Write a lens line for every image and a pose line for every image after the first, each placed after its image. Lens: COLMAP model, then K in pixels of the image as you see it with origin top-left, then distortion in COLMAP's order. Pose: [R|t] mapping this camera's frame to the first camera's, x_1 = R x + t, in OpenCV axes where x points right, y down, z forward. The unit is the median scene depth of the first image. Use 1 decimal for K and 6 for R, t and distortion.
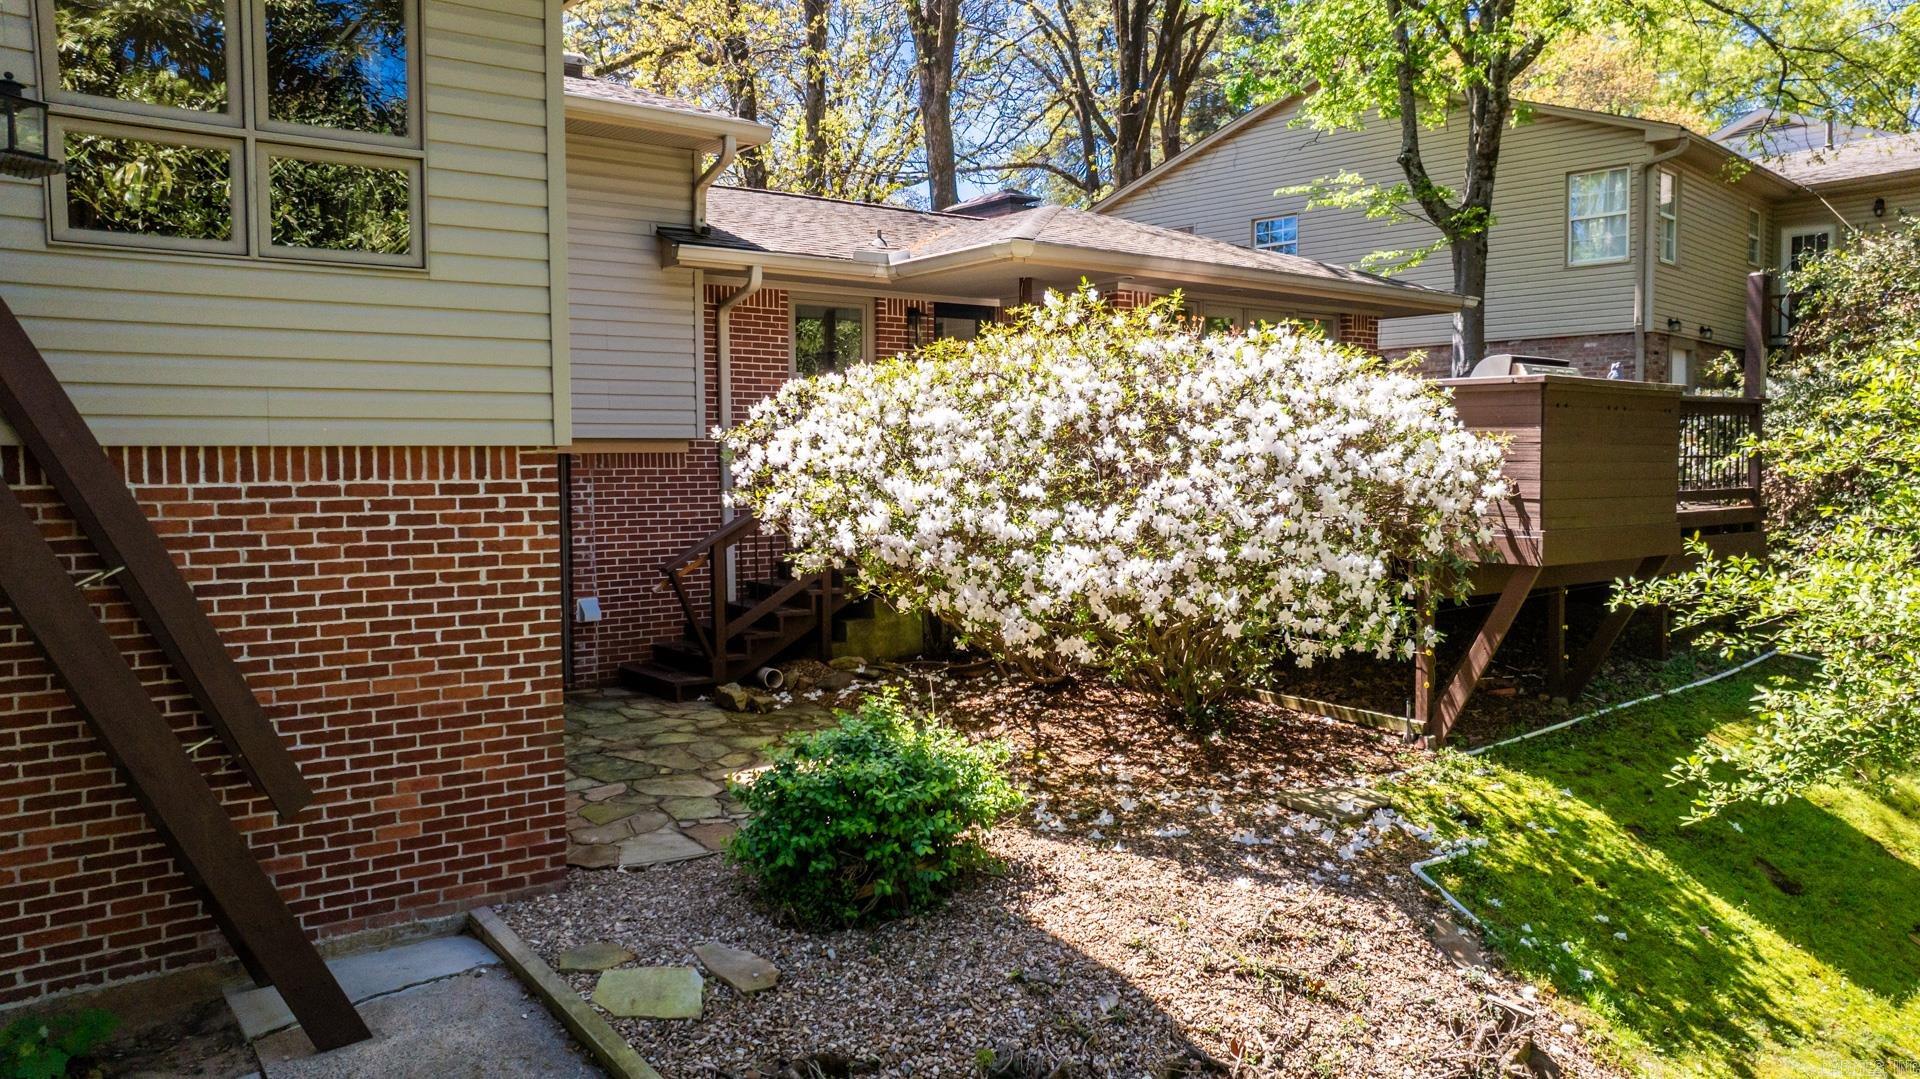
lens RADIAL K [[1357.9, 0, 960.0], [0, 1357.9, 539.5], [0, 0, 1]] dist [-0.012768, 0.001273]
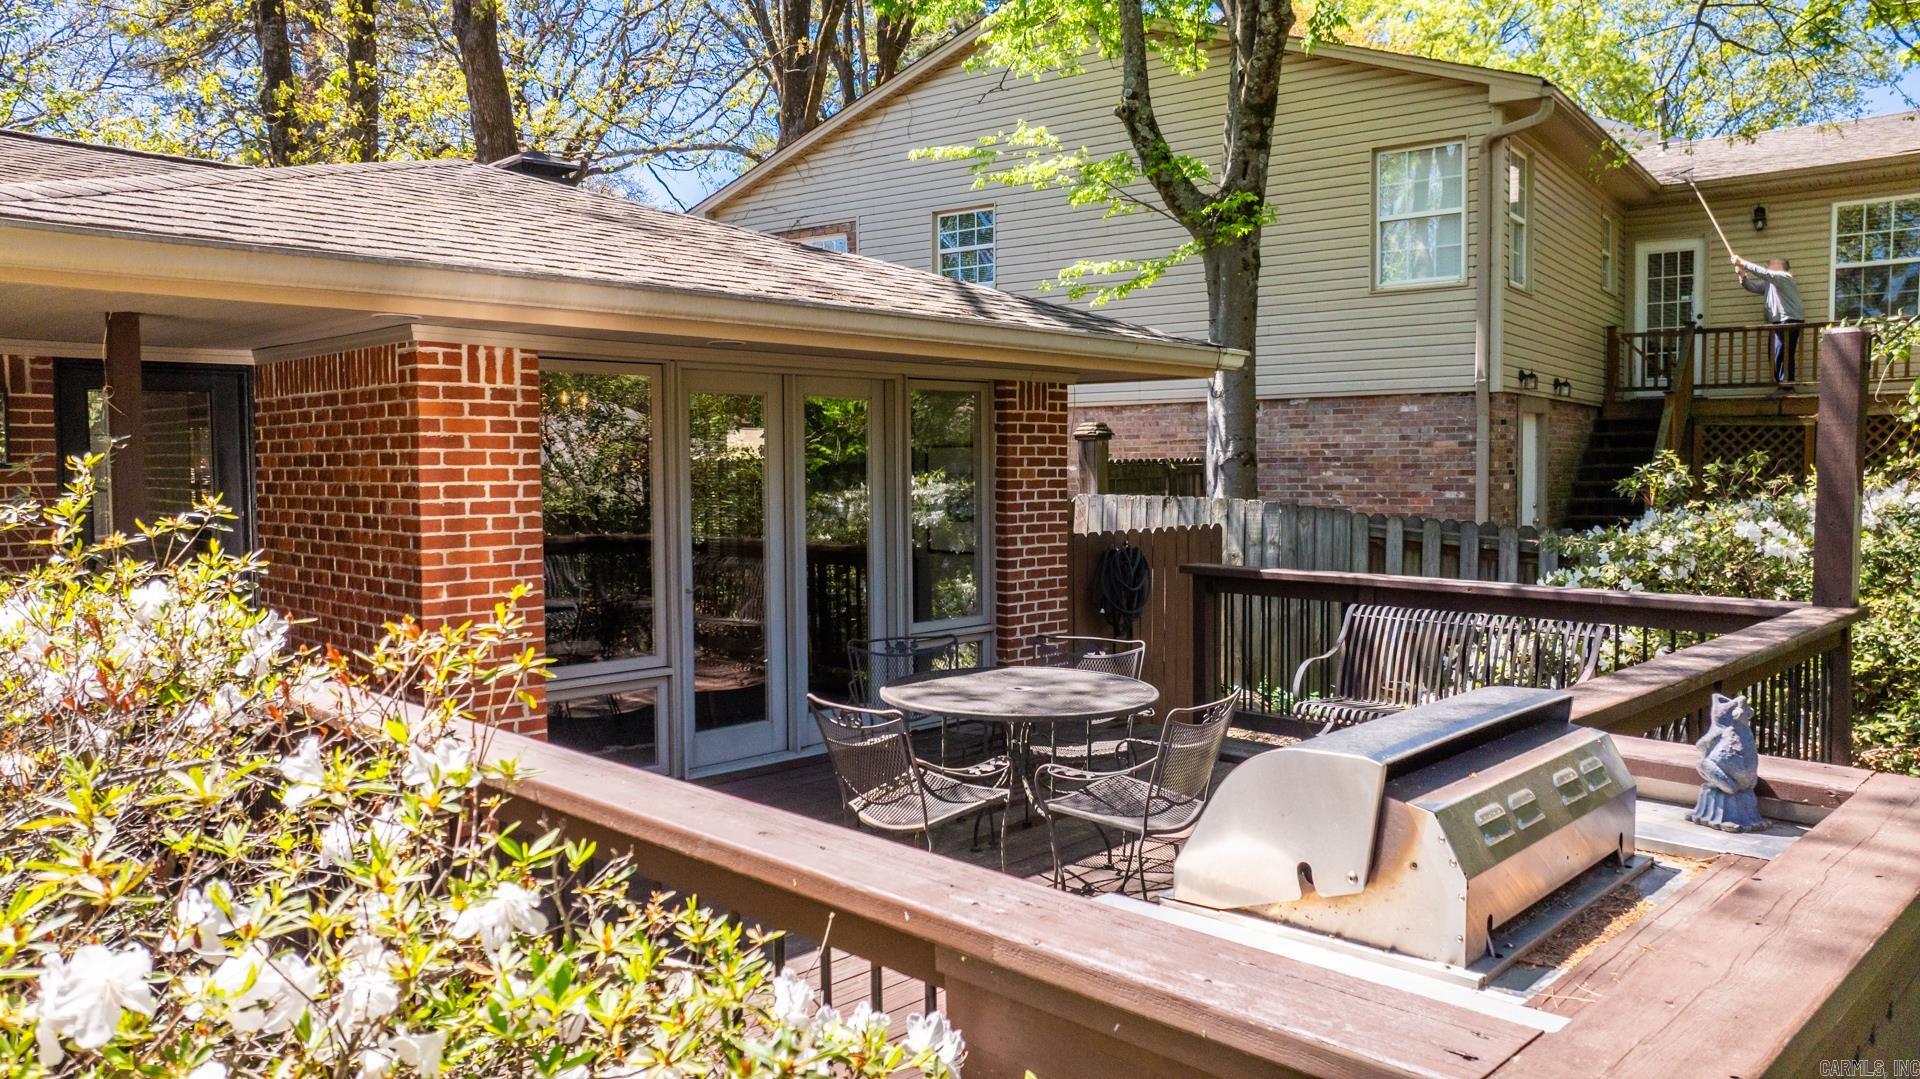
lens RADIAL K [[1357.9, 0, 960.0], [0, 1357.9, 539.5], [0, 0, 1]] dist [-0.012768, 0.001273]
pose [[0.988392, -0.009829, 0.151608, 0.269042], [0.010337, 0.999943, -0.002562, -0.148259], [-0.151575, 0.004100, 0.988437, 0.693511]]
